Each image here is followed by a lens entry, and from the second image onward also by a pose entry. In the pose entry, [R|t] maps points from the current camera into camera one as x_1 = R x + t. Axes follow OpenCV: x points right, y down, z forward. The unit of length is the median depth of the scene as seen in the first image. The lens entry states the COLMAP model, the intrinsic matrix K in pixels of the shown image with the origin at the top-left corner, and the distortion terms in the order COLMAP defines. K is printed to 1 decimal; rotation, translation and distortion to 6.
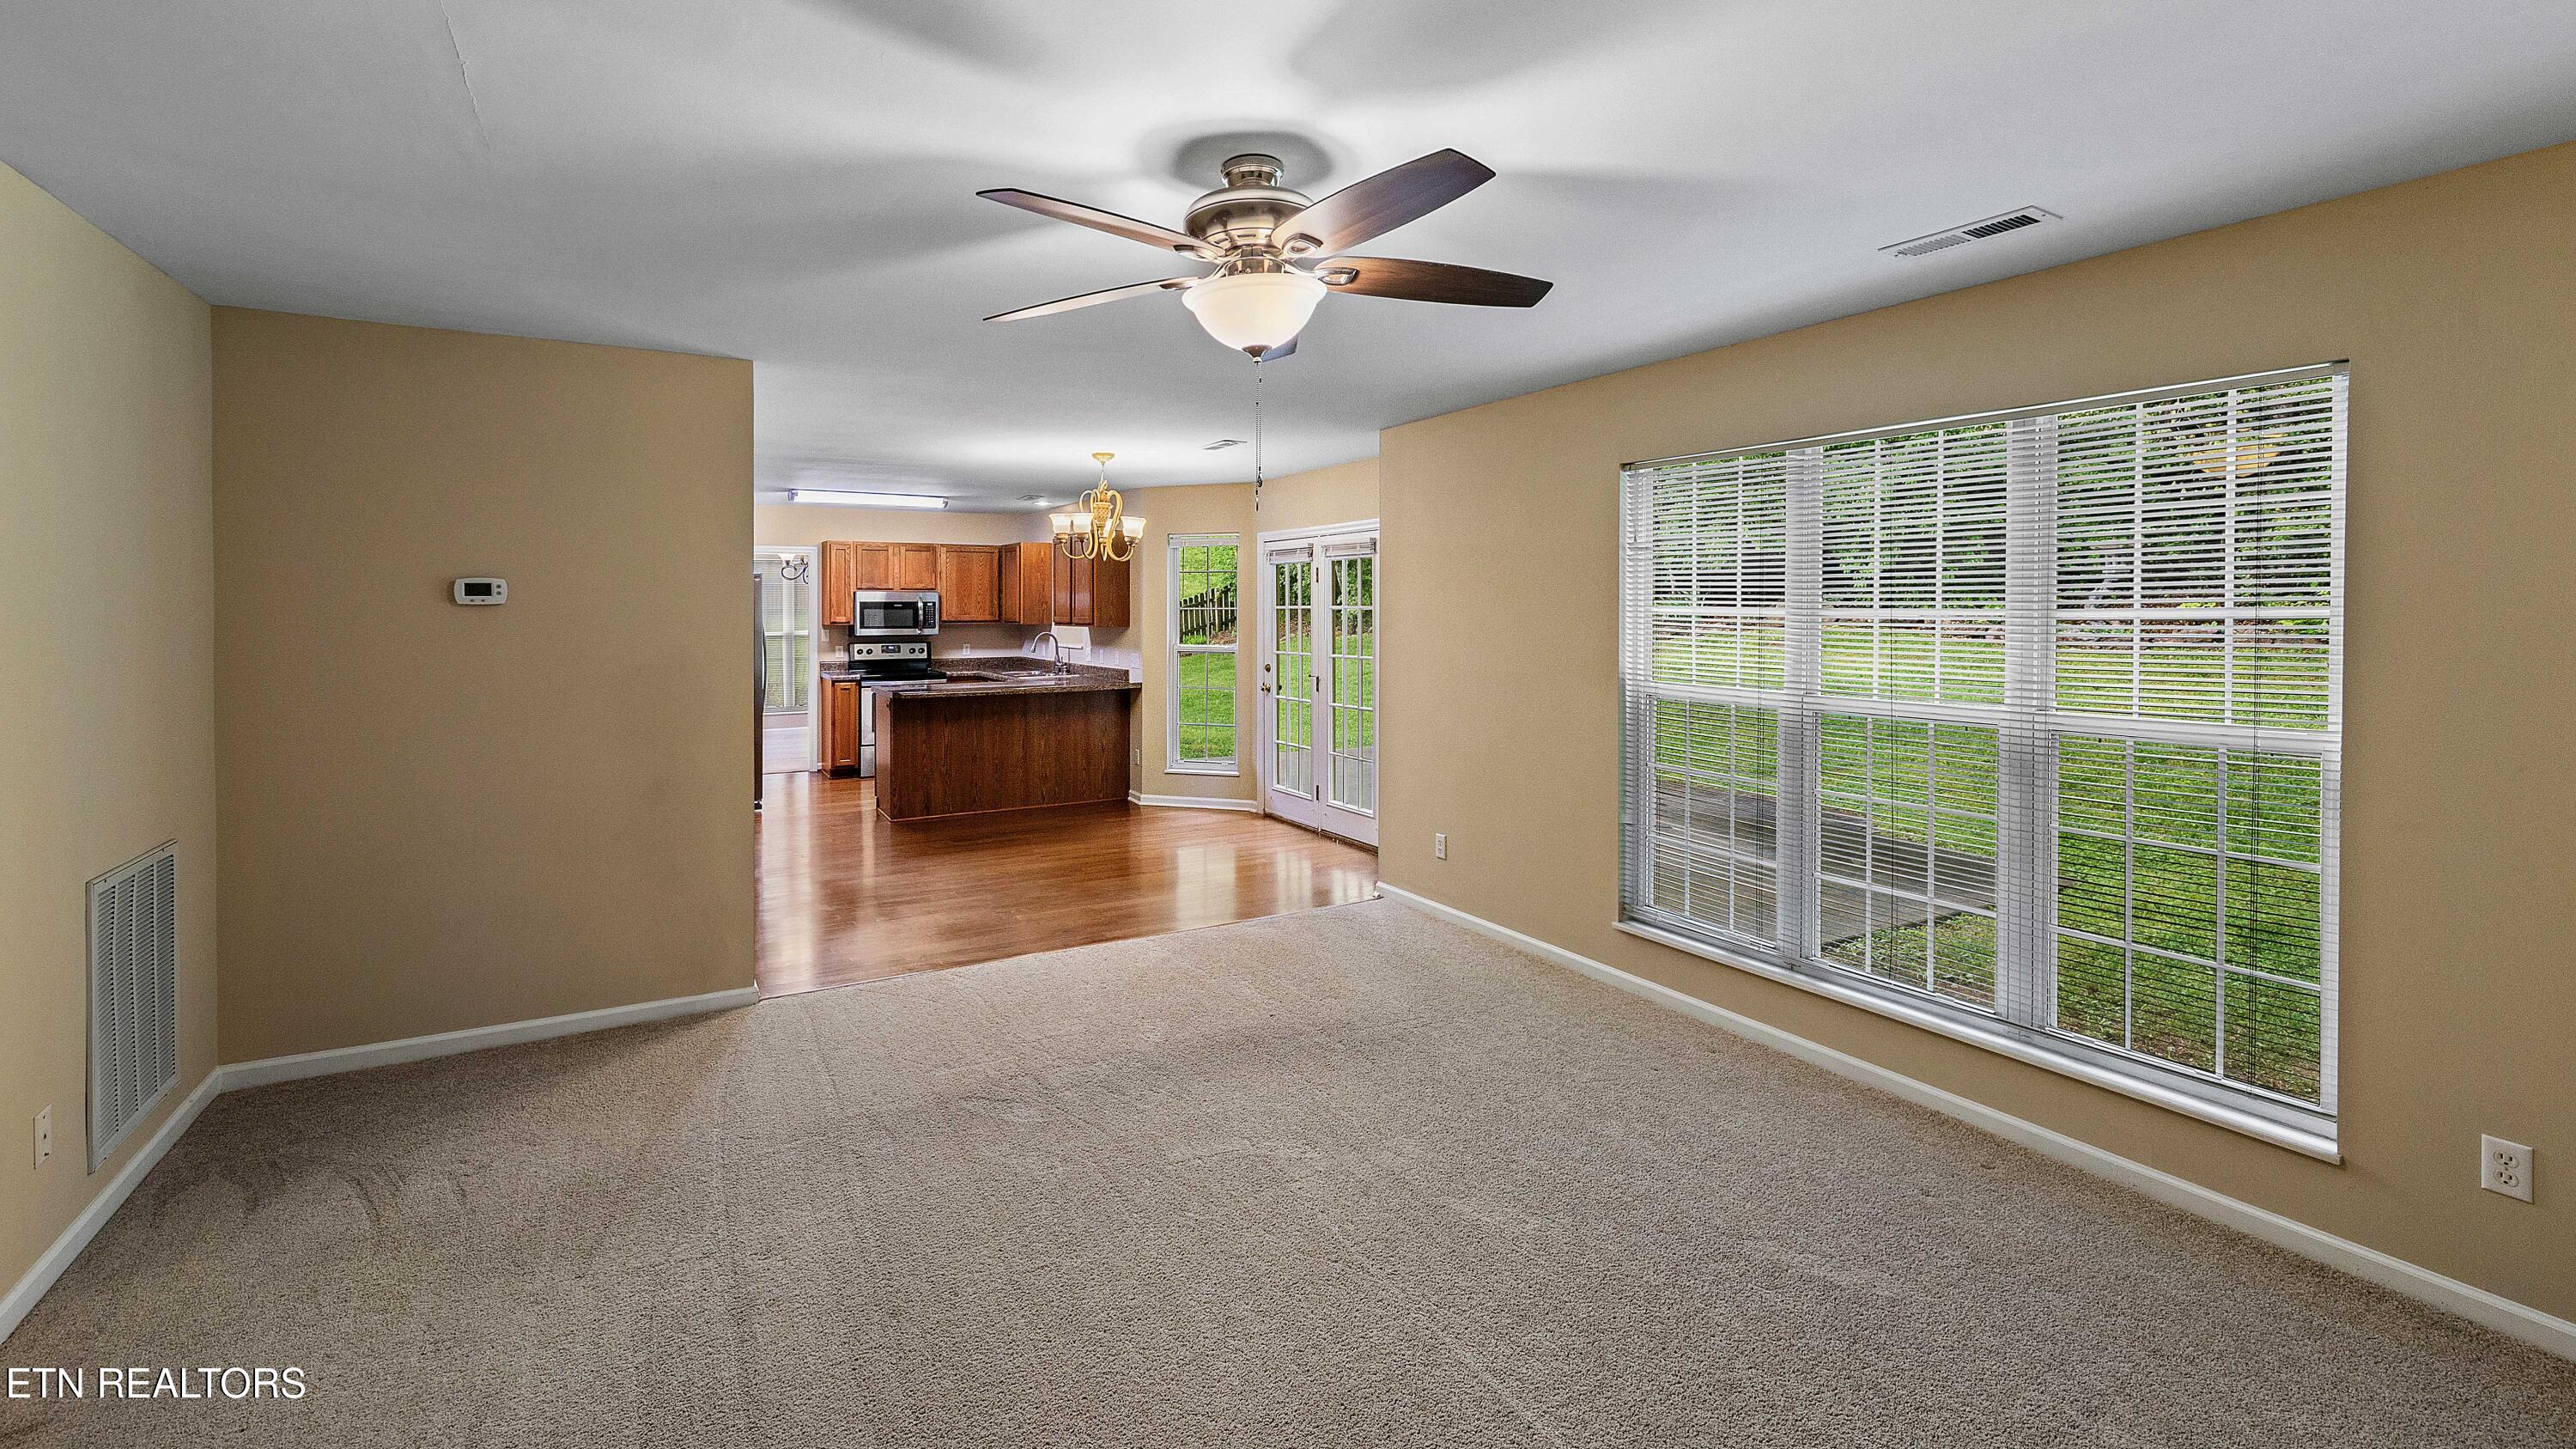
lens RADIAL K [[1120.4, 0, 1231.9], [0, 1120.4, 614.1], [0, 0, 1]] dist [-0.004863, -0.000052]
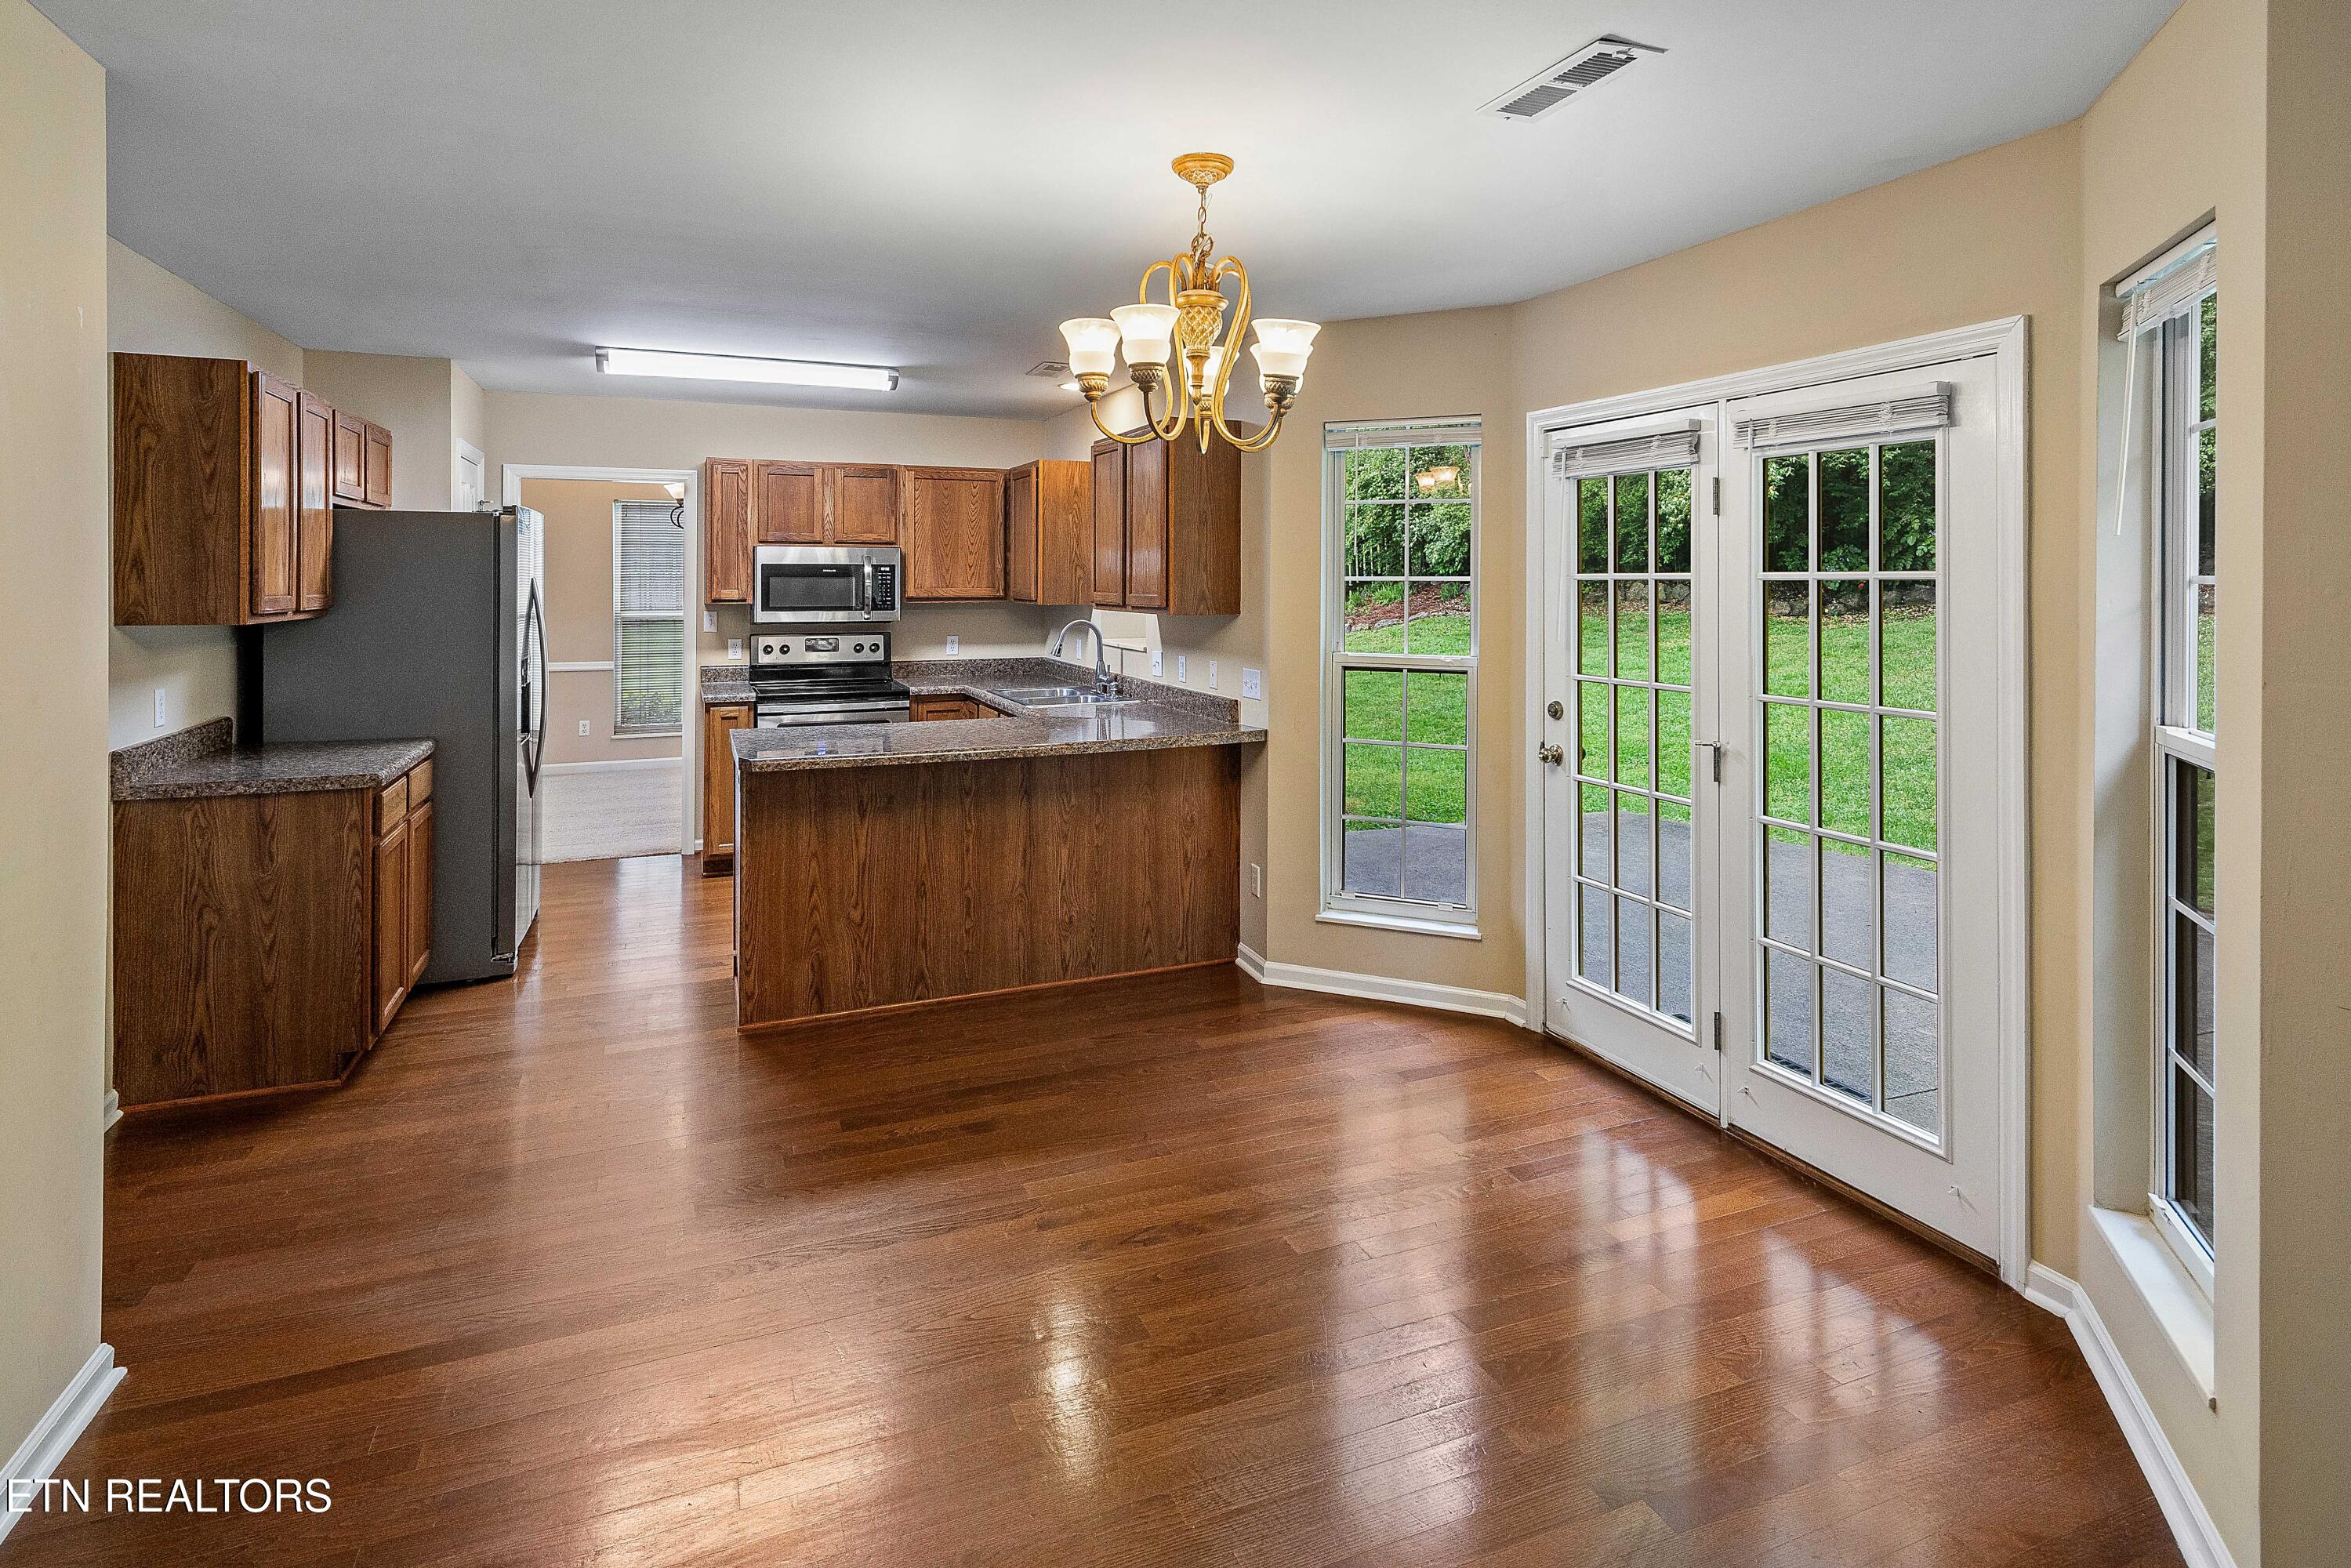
lens RADIAL K [[1229.8, 0, 1167.5], [0, 1229.8, 583.5], [0, 0, 1]] dist [0.020007, -0.002604]
pose [[0.993523, 0.003149, -0.113583, -0.061133], [-0.003134, 0.999995, 0.000318, -0.002278], [0.113584, 0.000040, 0.993528, 0.452796]]
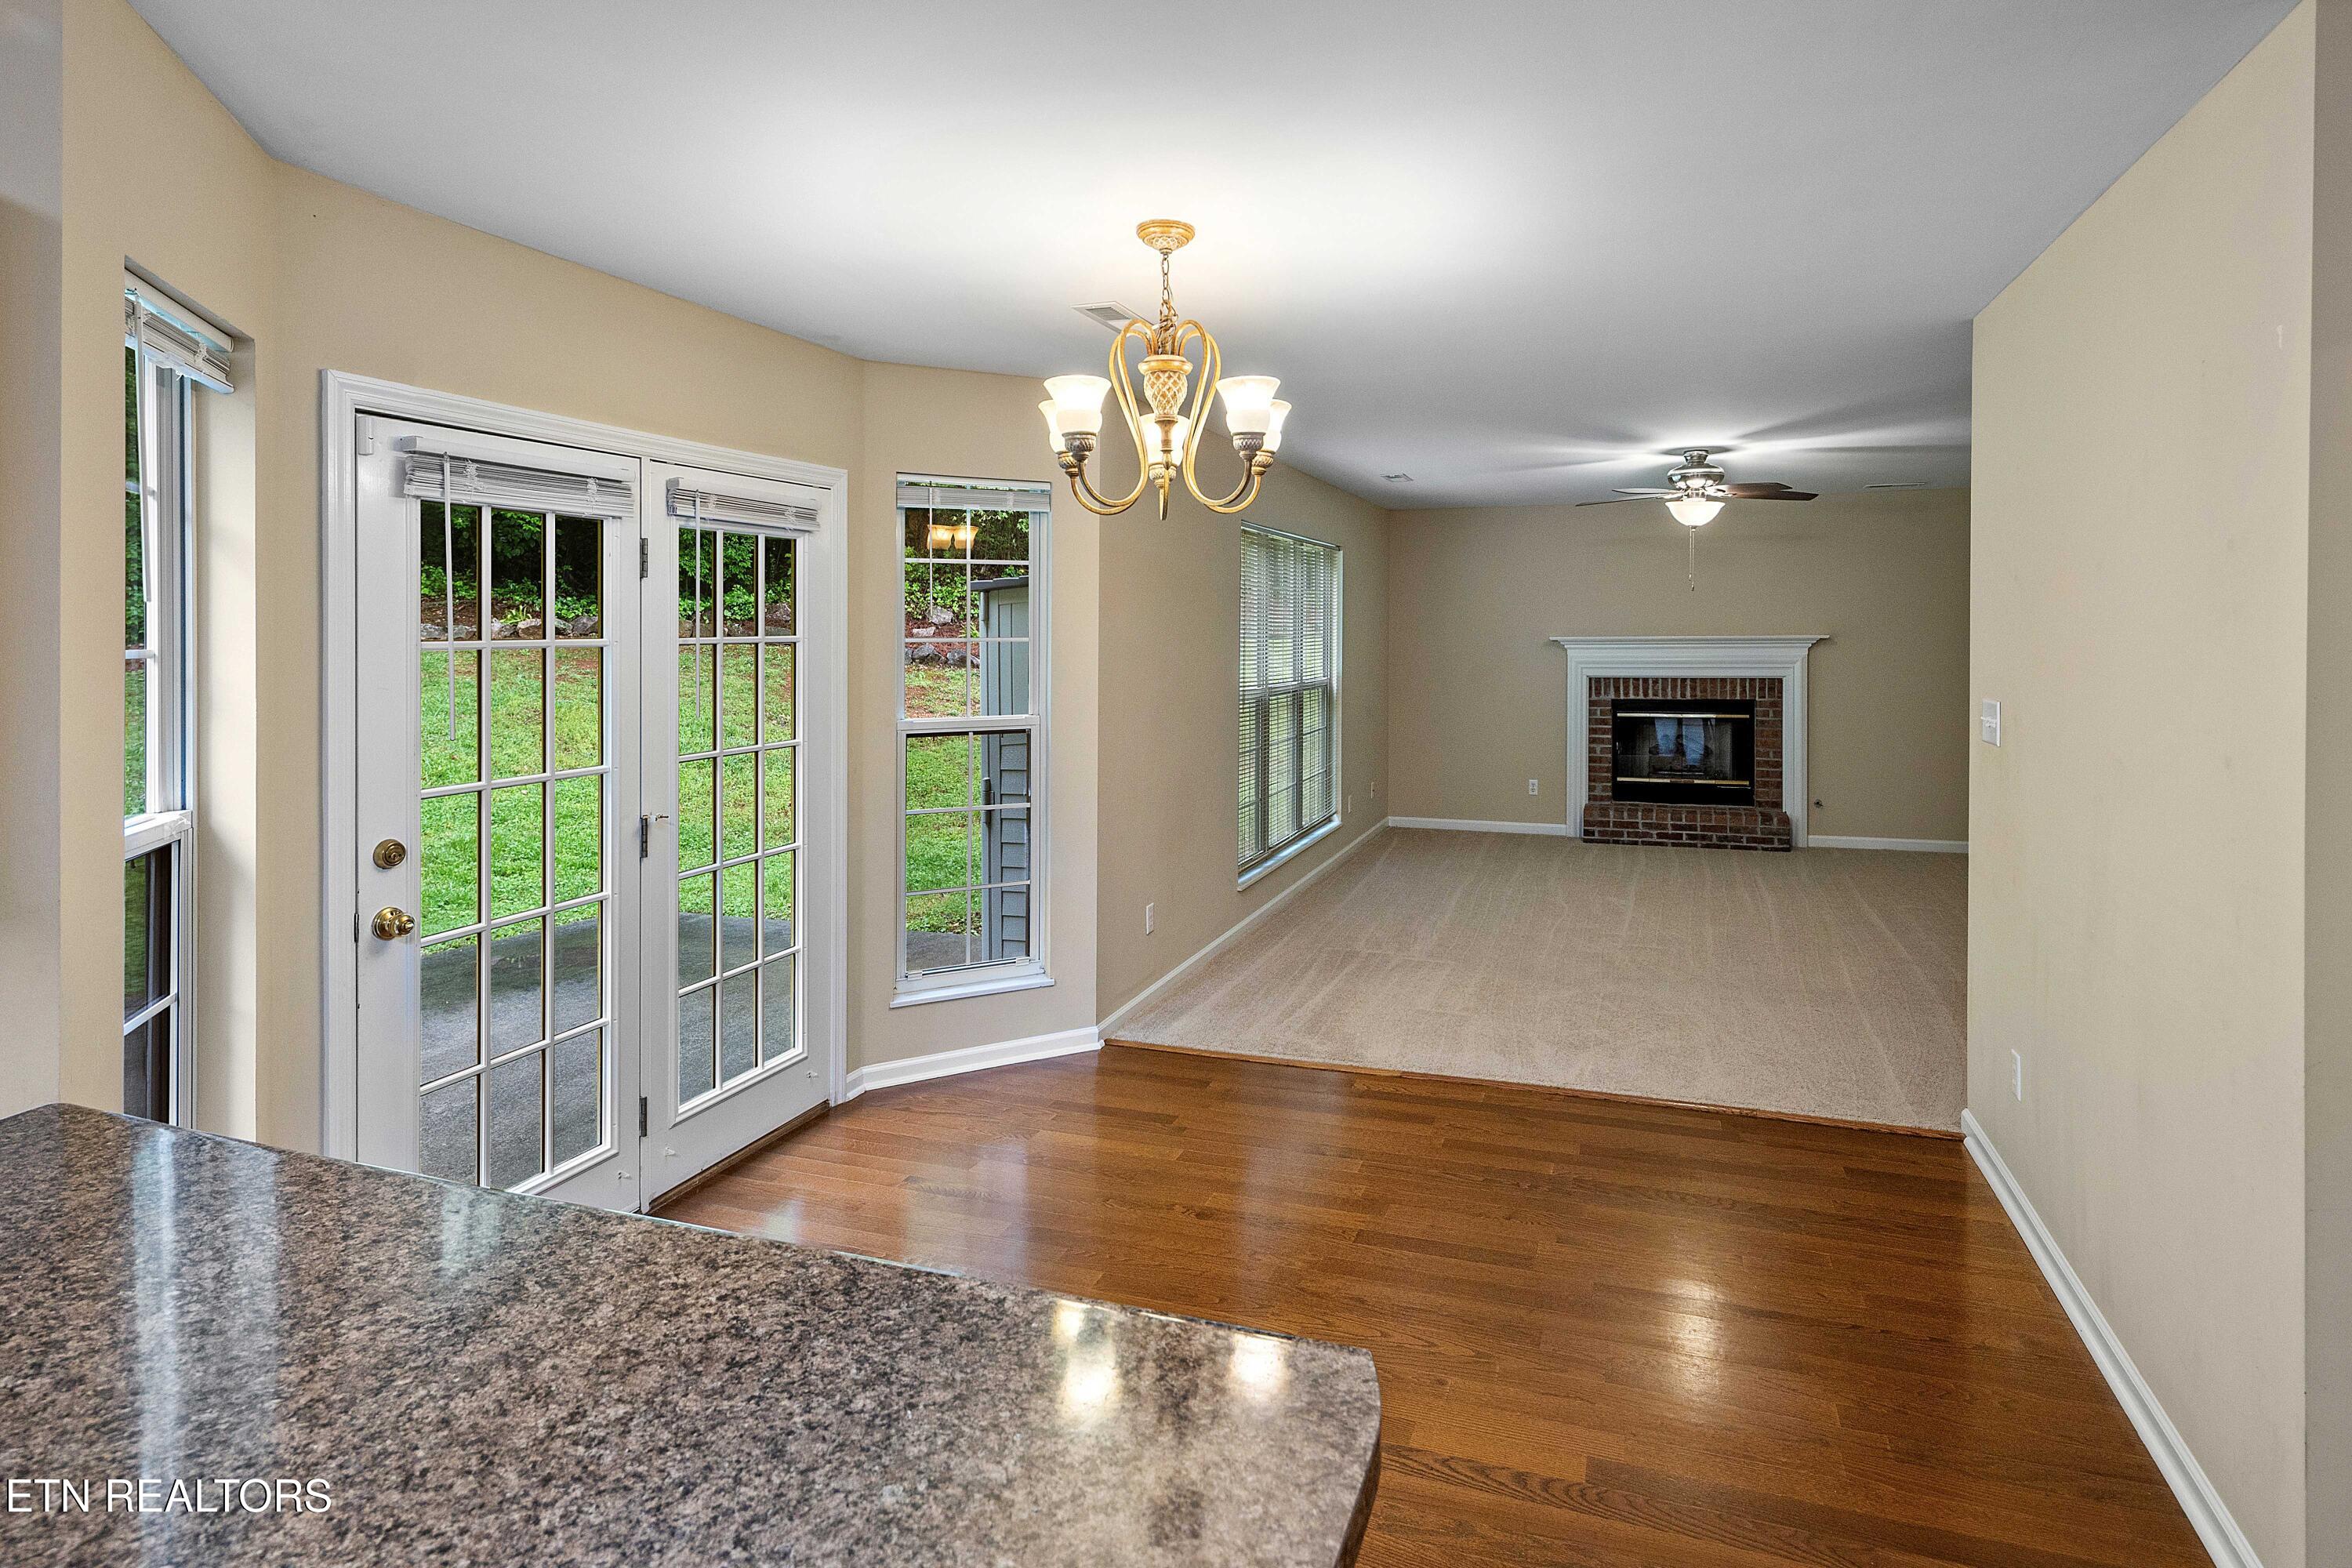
lens RADIAL K [[1230.3, 0, 1343.4], [0, 1230.3, 648.4], [0, 0, 1]] dist [0.020007, -0.002604]
pose [[-0.724208, -0.007189, 0.689544, -0.337856], [0.008827, 0.999767, 0.019694, -0.008398], [-0.689525, 0.020349, -0.723976, 0.976787]]
